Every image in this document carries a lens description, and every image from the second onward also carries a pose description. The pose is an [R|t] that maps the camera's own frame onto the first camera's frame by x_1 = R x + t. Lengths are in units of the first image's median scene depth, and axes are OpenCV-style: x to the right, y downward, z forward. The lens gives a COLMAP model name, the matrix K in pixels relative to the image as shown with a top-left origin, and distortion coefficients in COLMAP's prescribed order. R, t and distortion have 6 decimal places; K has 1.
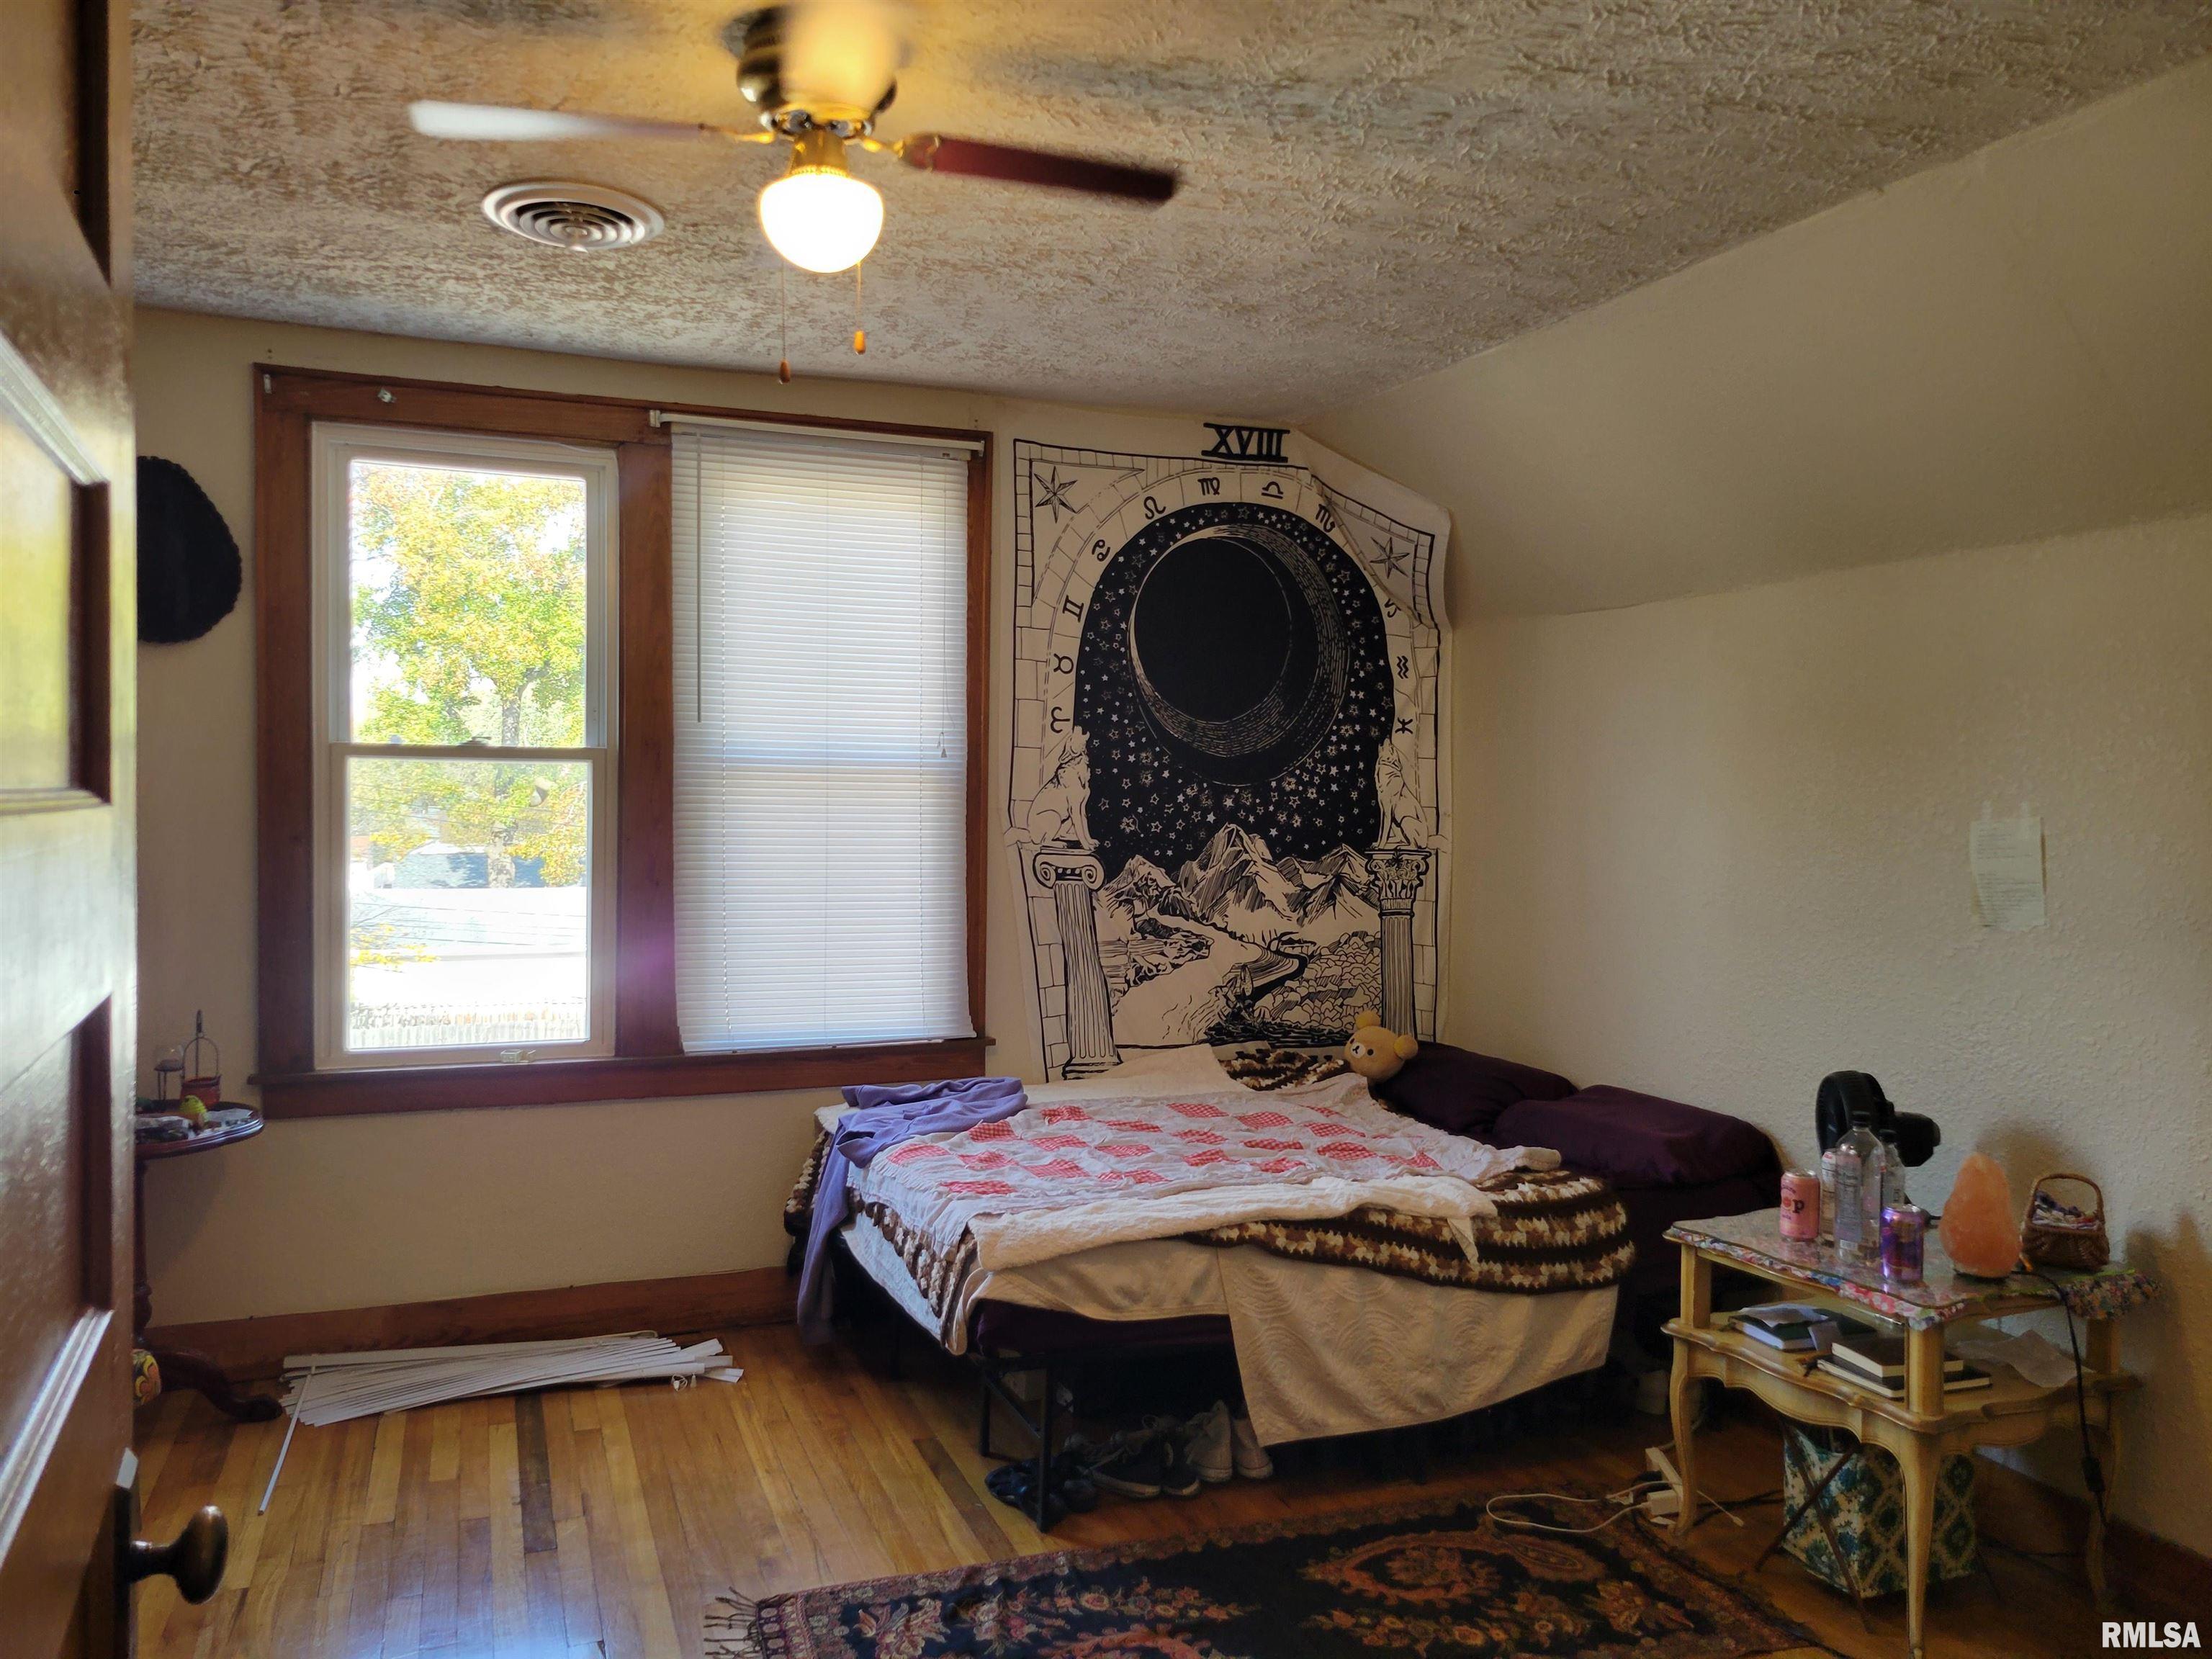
lens RADIAL K [[1674.5, 0, 1090.7], [0, 1674.5, 826.5], [0, 0, 1]] dist [0.033683, -0.018087]
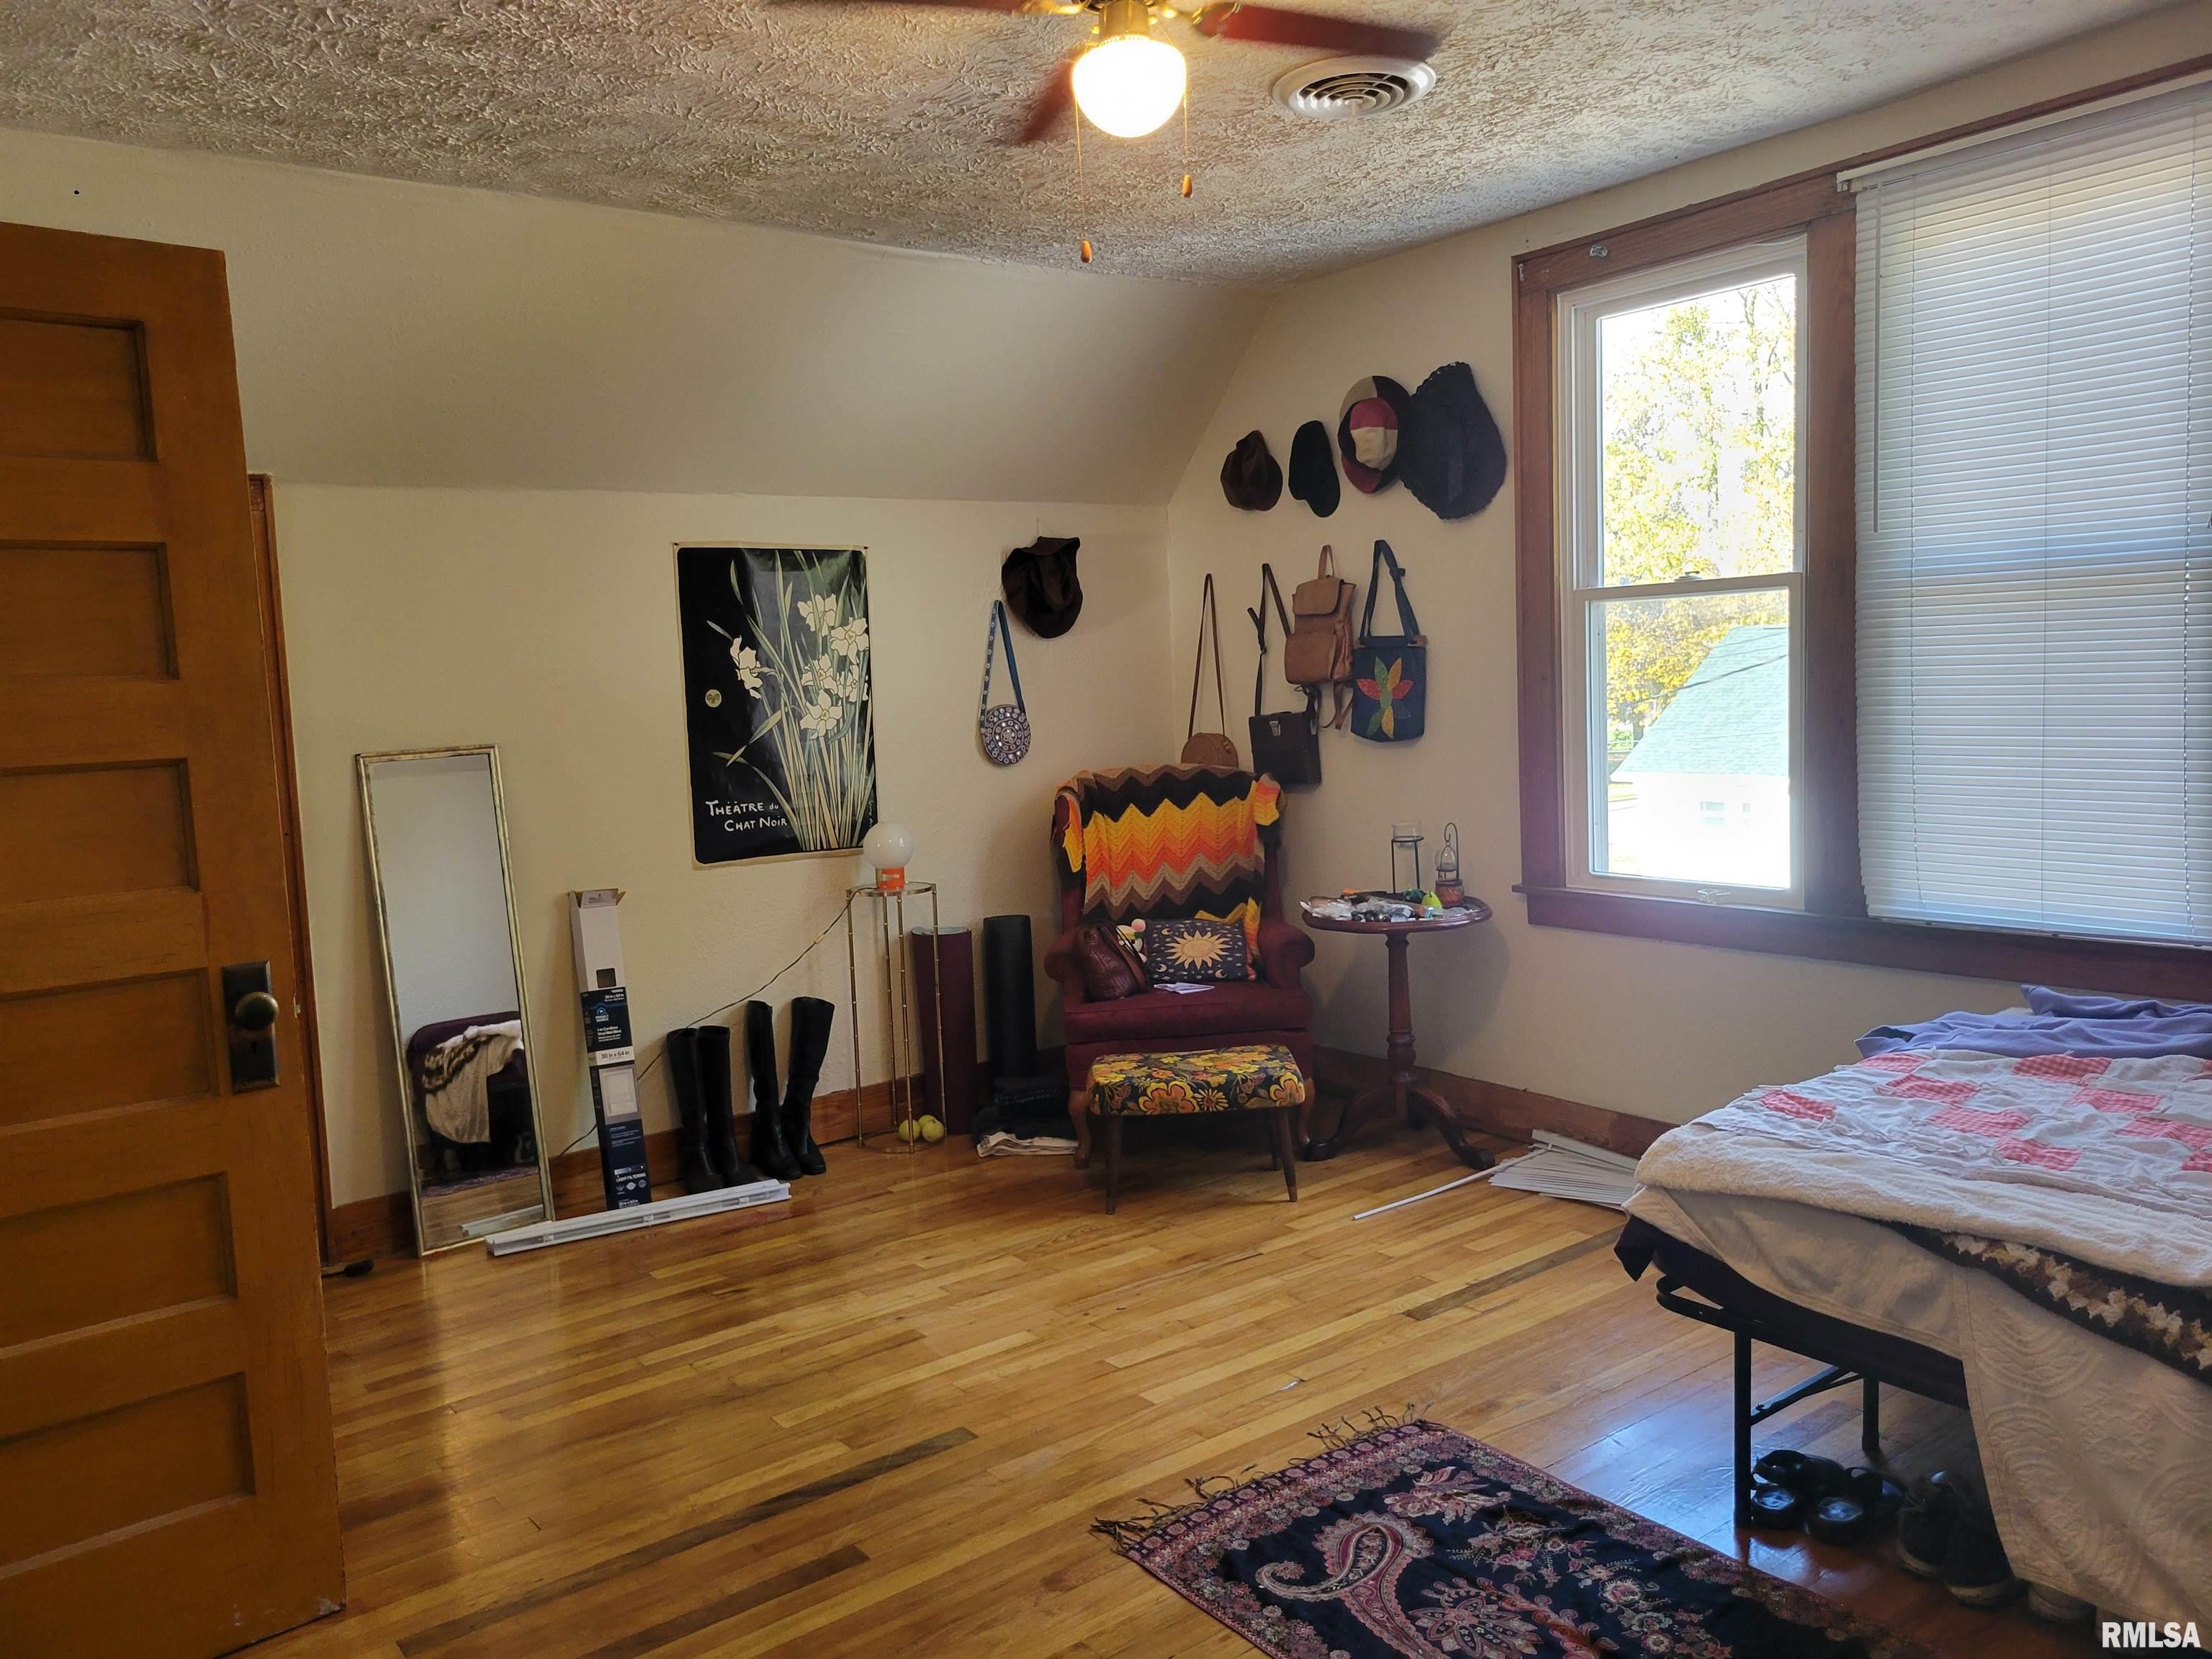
lens RADIAL K [[1674.5, 0, 1092.5], [0, 1674.5, 831.1], [0, 0, 1]] dist [0.033683, -0.018087]
pose [[0.265075, 0.068949, -0.961760, 0.586718], [0.027463, 0.996496, 0.079008, 0.012403], [0.963837, -0.047356, 0.262252, 0.456317]]
